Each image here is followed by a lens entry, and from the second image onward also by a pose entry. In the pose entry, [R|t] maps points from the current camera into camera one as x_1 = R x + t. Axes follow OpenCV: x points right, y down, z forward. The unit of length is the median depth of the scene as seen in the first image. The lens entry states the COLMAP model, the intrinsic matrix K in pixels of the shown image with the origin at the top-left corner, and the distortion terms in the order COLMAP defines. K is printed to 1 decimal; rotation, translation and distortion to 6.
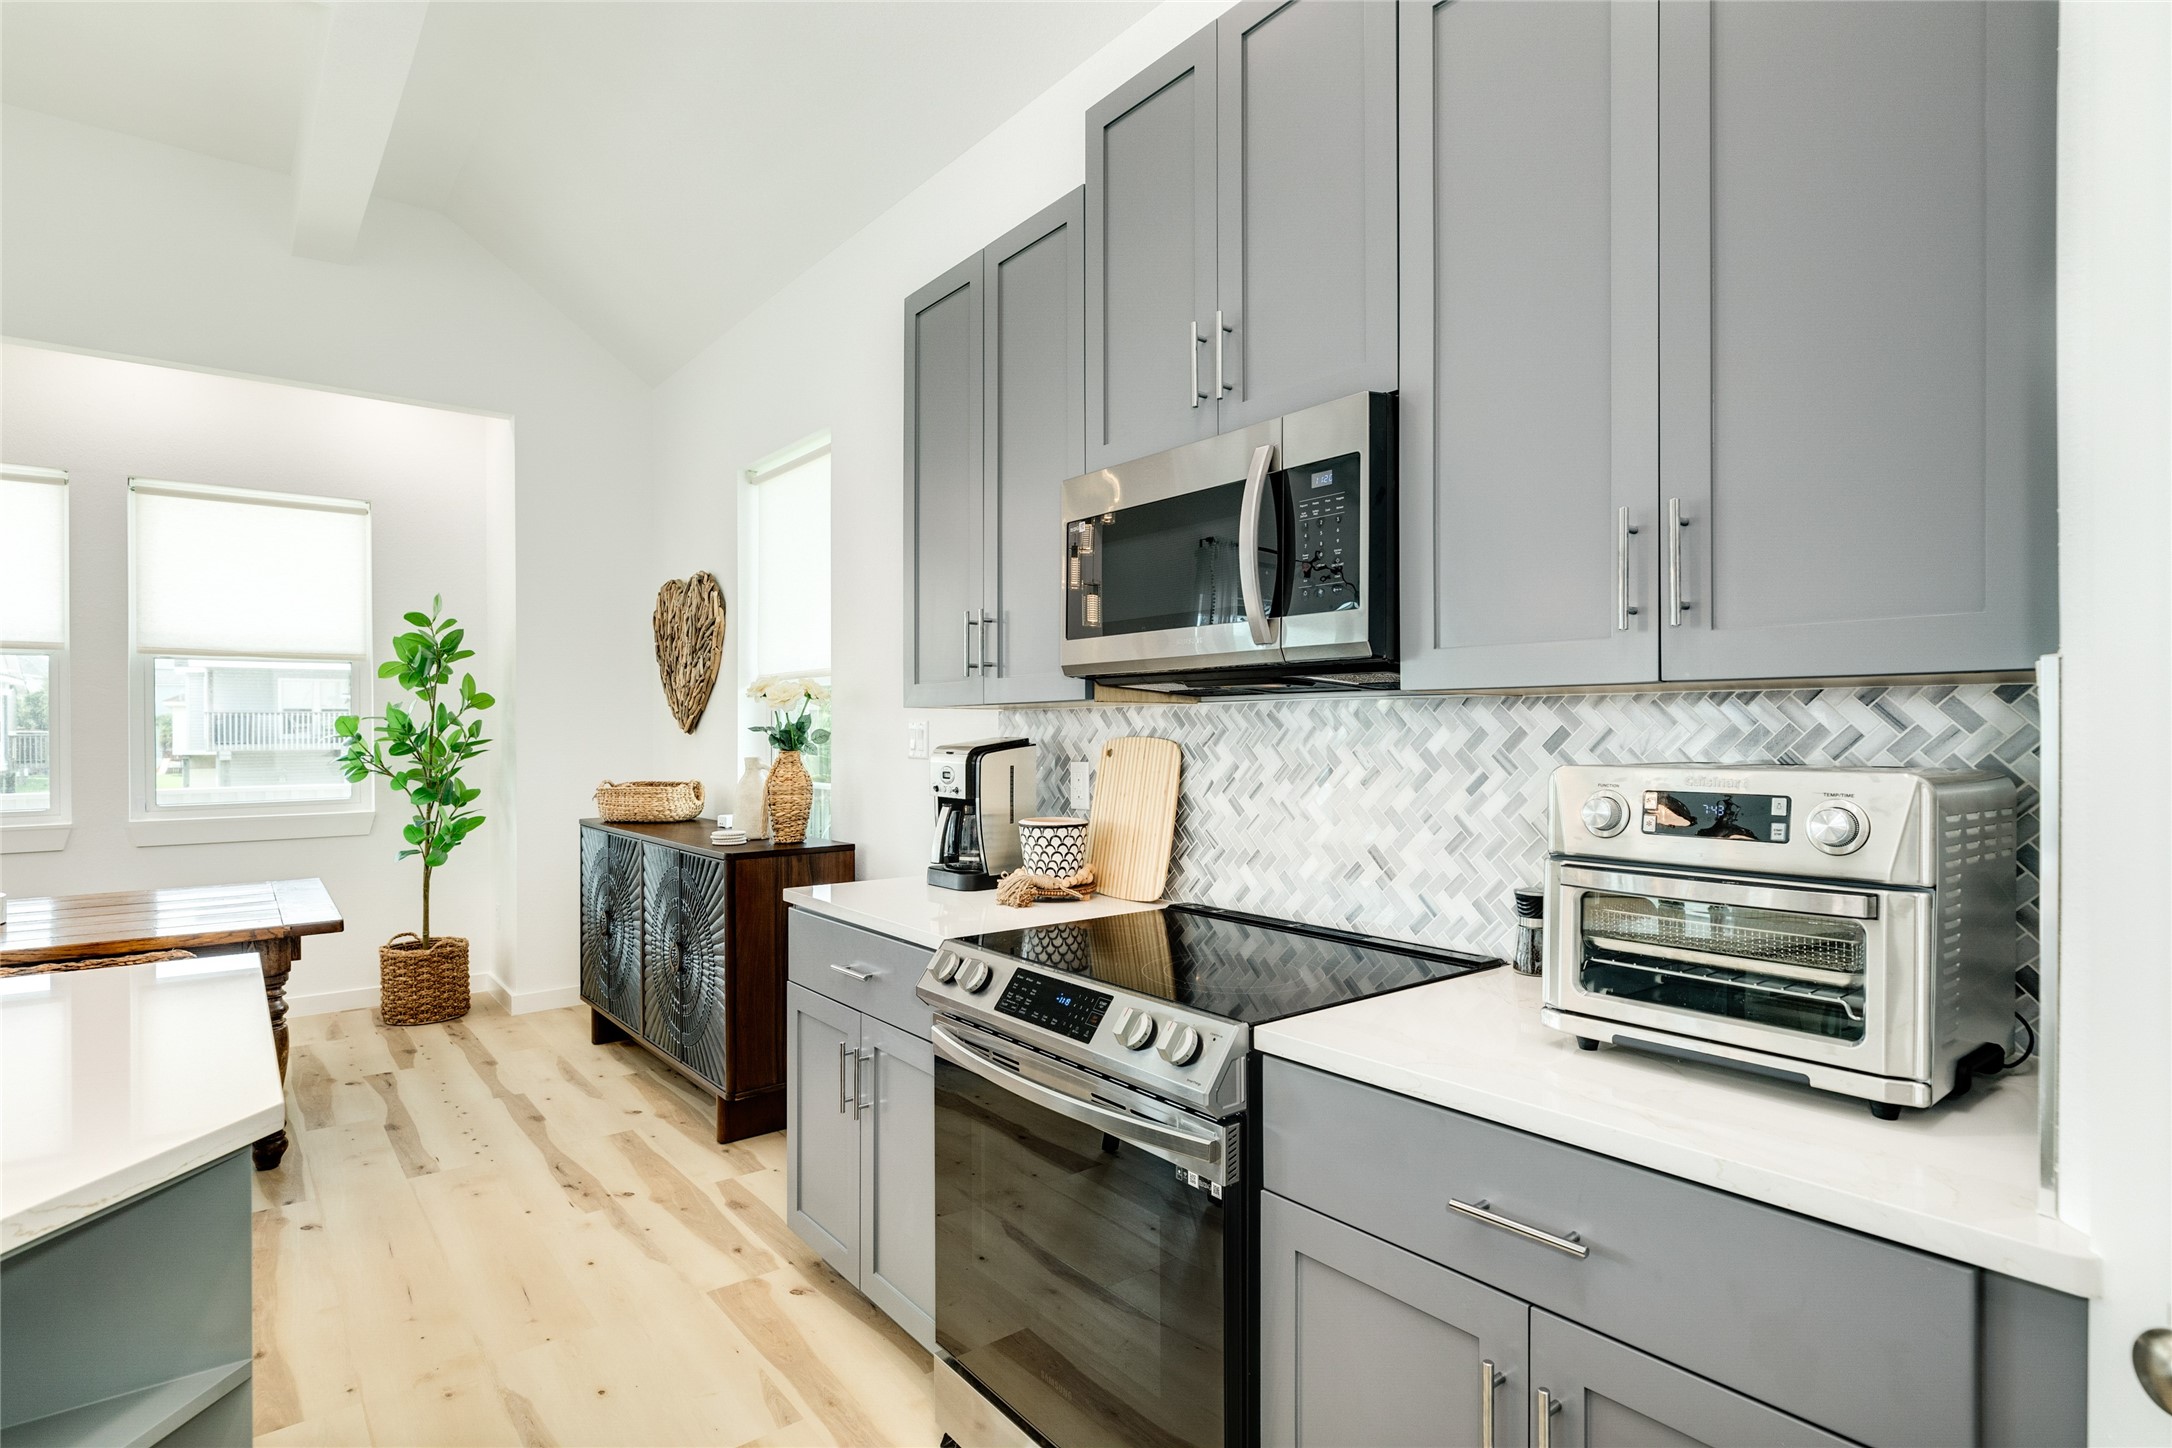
lens RADIAL K [[1098.3, 0, 1093.5], [0, 1098.3, 727.9], [0, 0, 1]] dist [0.004583, 0.000014]
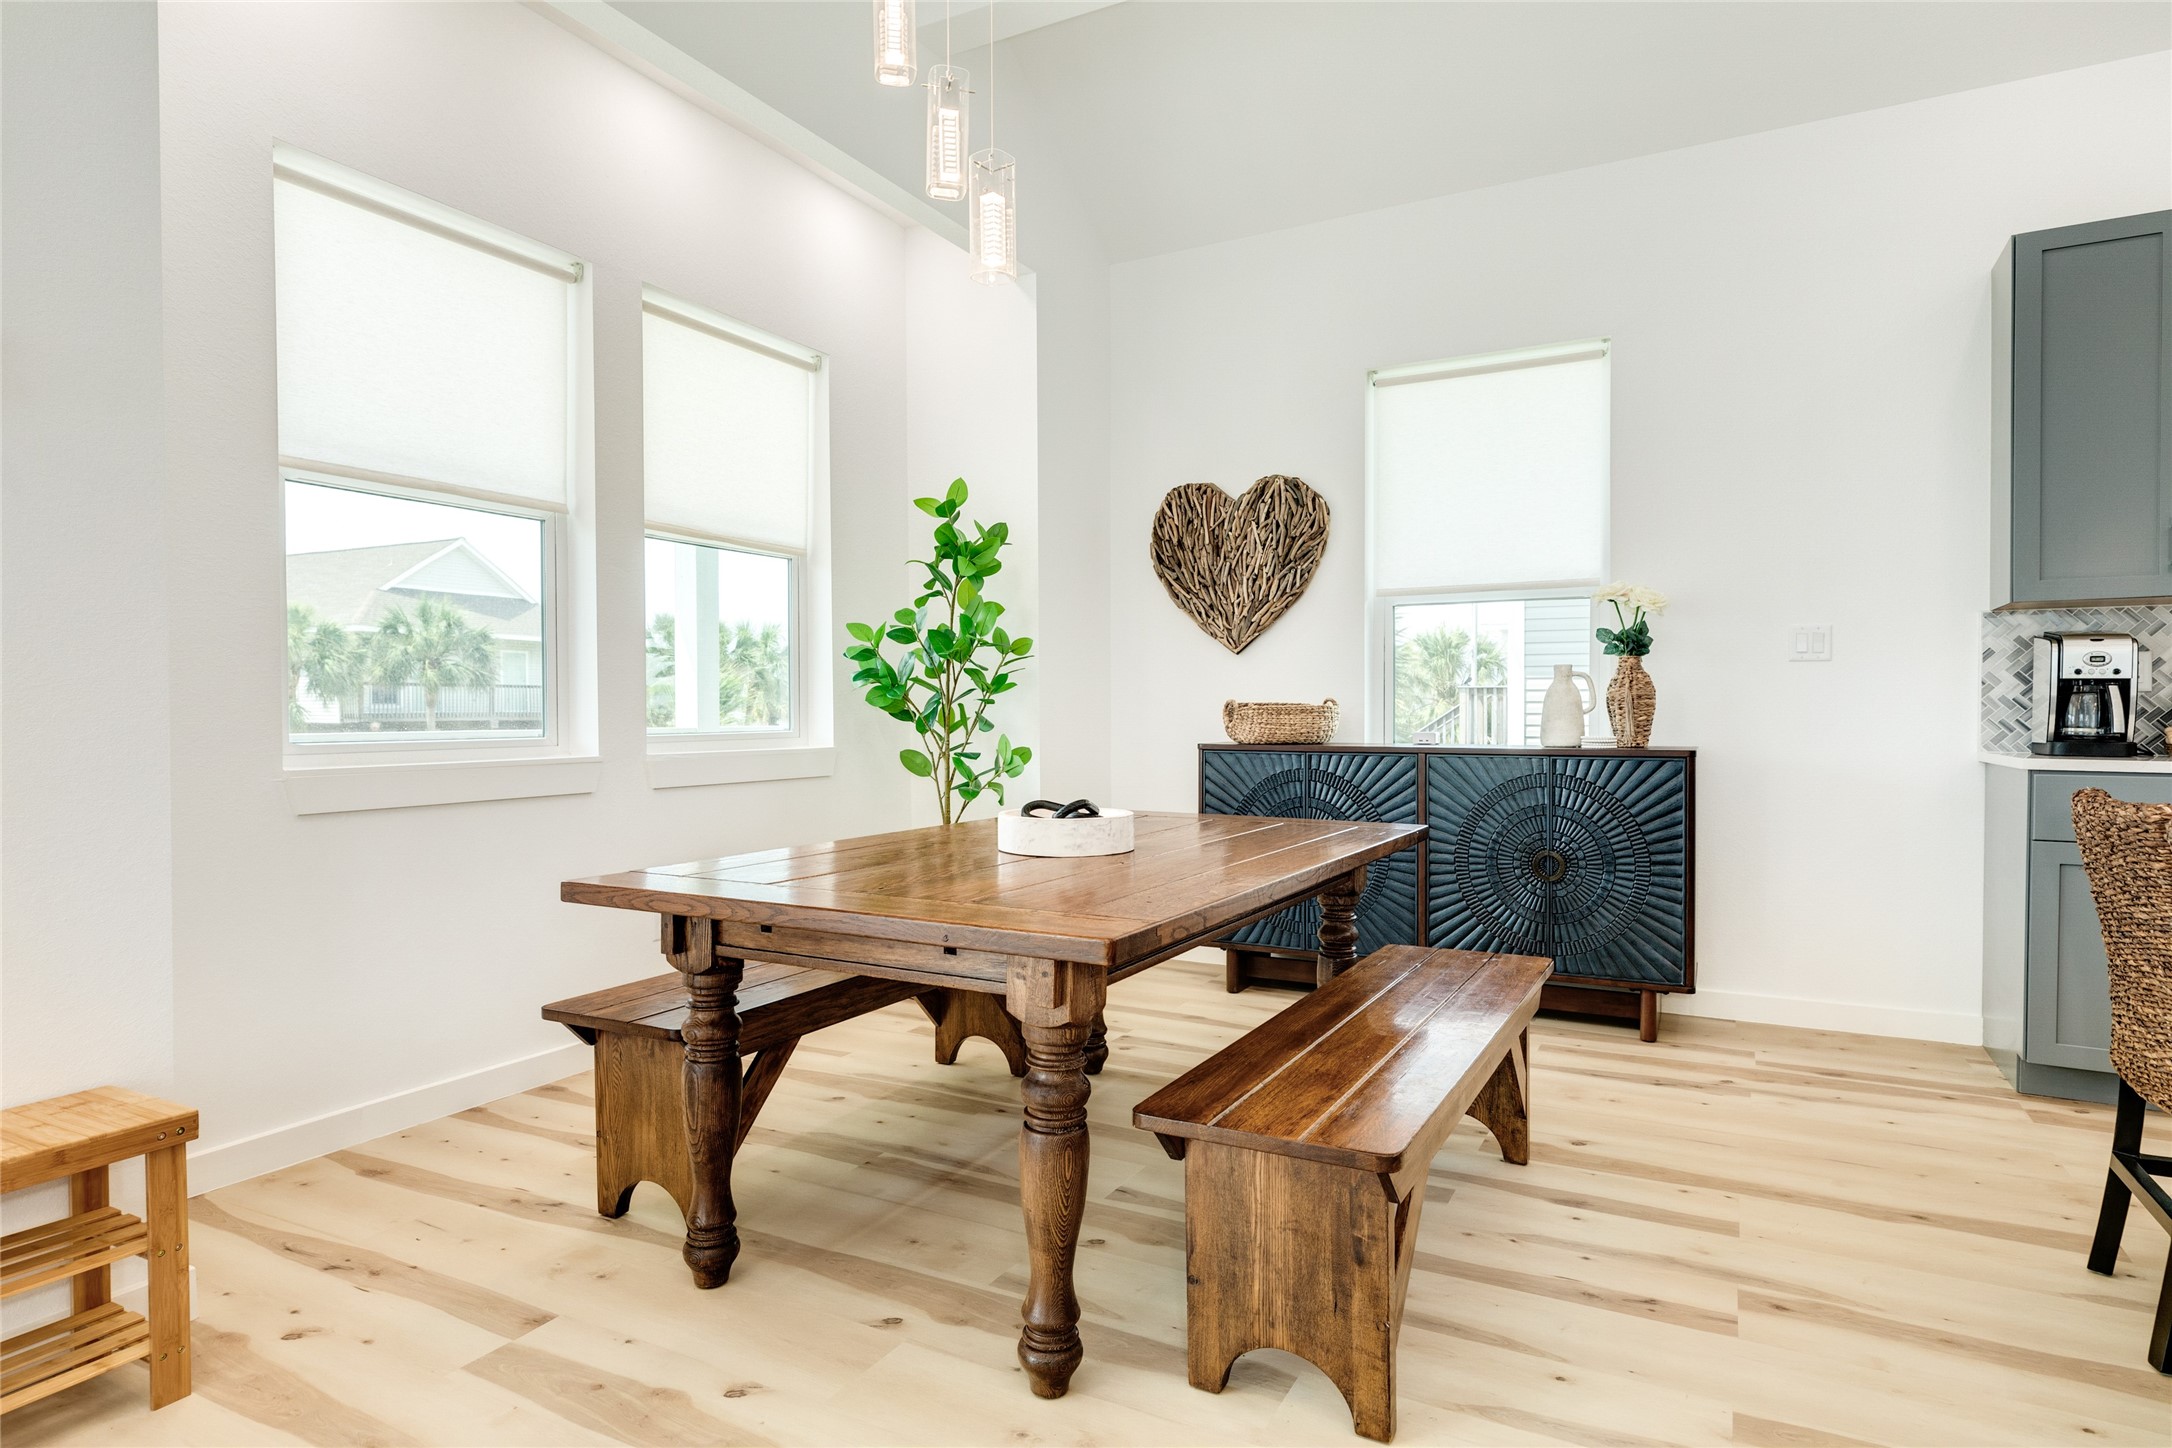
lens RADIAL K [[1194.0, 0, 1073.2], [0, 1194.0, 726.5], [0, 0, 1]] dist [0.002156, -0.000352]
pose [[0.922345, -0.002917, 0.386357, -1.696320], [-0.000844, 0.999954, 0.009564, 0.107812], [-0.386367, -0.009147, 0.922300, 0.273503]]
